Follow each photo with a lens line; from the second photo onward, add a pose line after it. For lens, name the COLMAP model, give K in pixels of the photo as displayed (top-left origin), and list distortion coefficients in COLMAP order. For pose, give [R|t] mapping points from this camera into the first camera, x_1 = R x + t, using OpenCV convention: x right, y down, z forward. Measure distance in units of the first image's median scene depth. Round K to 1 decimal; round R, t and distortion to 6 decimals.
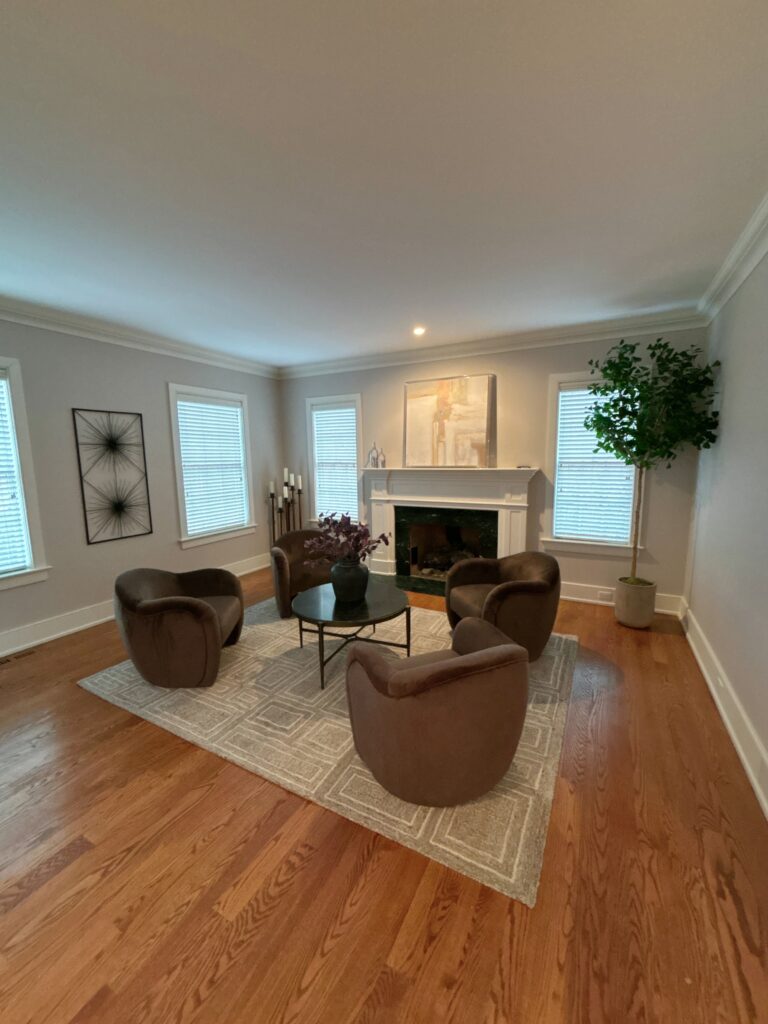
lens RADIAL K [[412.0, 0, 384.8], [0, 412.0, 511.2], [0, 0, 1]] dist [0.000803, 0.000118]
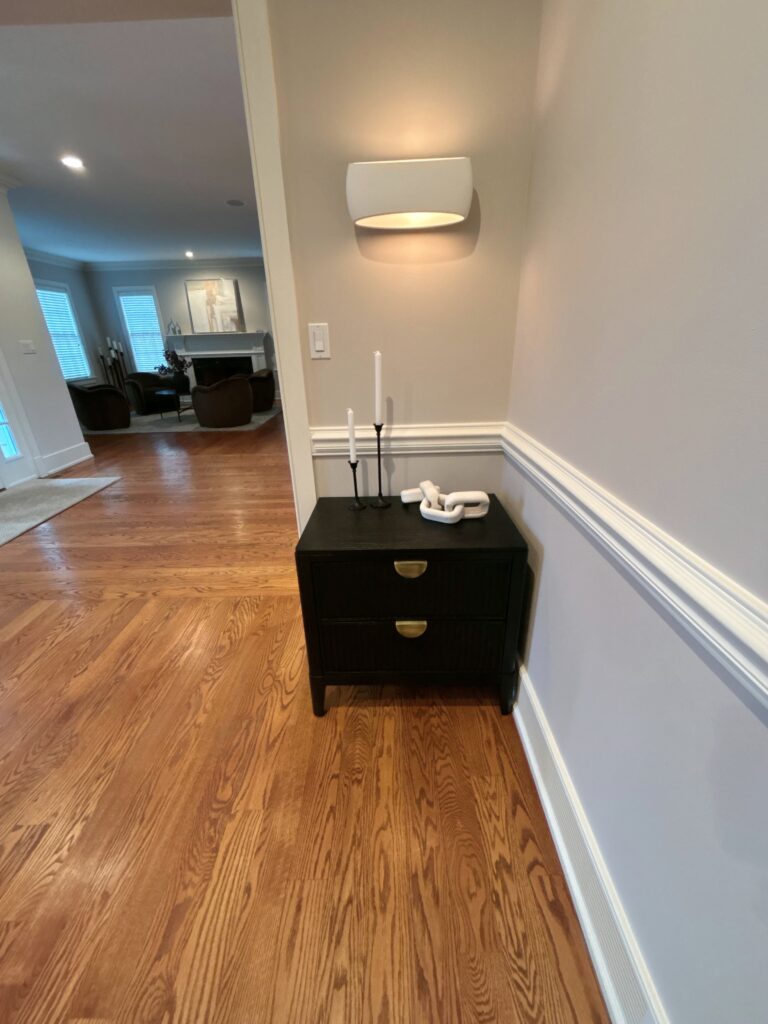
lens RADIAL K [[412.0, 0, 384.8], [0, 412.0, 511.2], [0, 0, 1]] dist [0.000803, 0.000118]
pose [[0.883089, -0.194810, 0.426852, -0.125651], [0.083037, 0.960262, 0.266460, 0.209676], [-0.461799, -0.199863, 0.864174, -0.999439]]
